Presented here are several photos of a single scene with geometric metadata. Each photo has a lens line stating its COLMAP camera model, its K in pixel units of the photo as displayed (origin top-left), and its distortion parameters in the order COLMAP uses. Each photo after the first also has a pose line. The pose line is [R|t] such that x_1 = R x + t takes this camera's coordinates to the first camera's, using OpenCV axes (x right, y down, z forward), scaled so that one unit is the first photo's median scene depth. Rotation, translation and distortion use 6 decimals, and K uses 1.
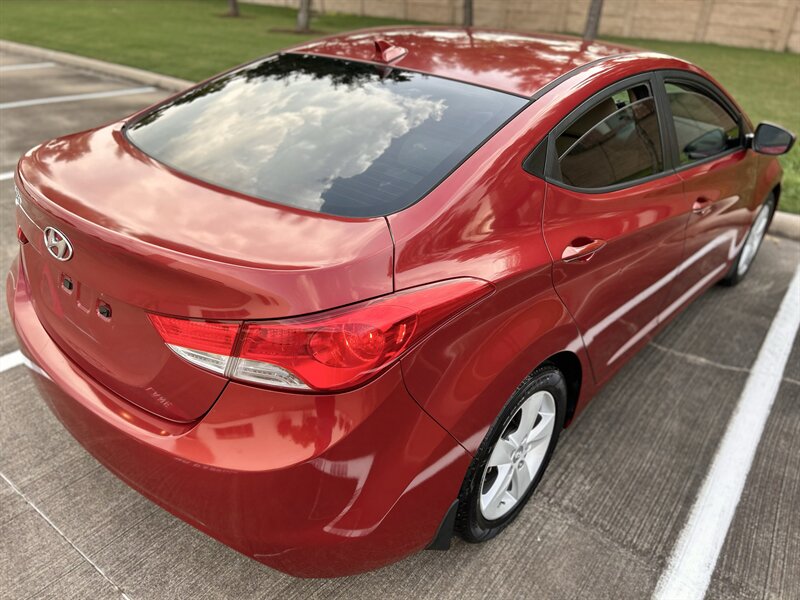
lens RADIAL K [[640.7, 0, 420.1], [0, 640.7, 295.8], [0, 0, 1]] dist [0.058154, -0.076134]
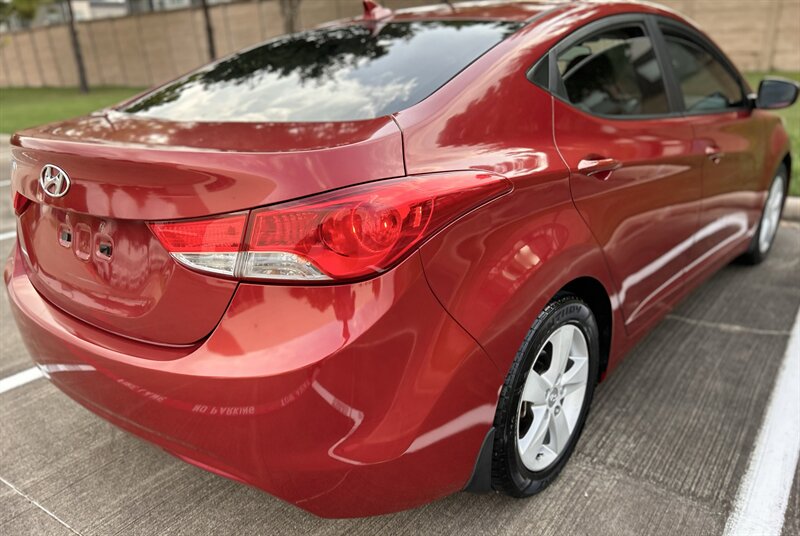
lens RADIAL K [[658.5, 0, 403.1], [0, 658.5, 298.9], [0, 0, 1]] dist [0.067107, -0.093436]
pose [[0.995629, -0.090347, -0.023667, -0.021544], [0.087231, 0.990101, -0.109959, 0.158249], [0.033367, 0.107414, 0.993654, 0.030684]]
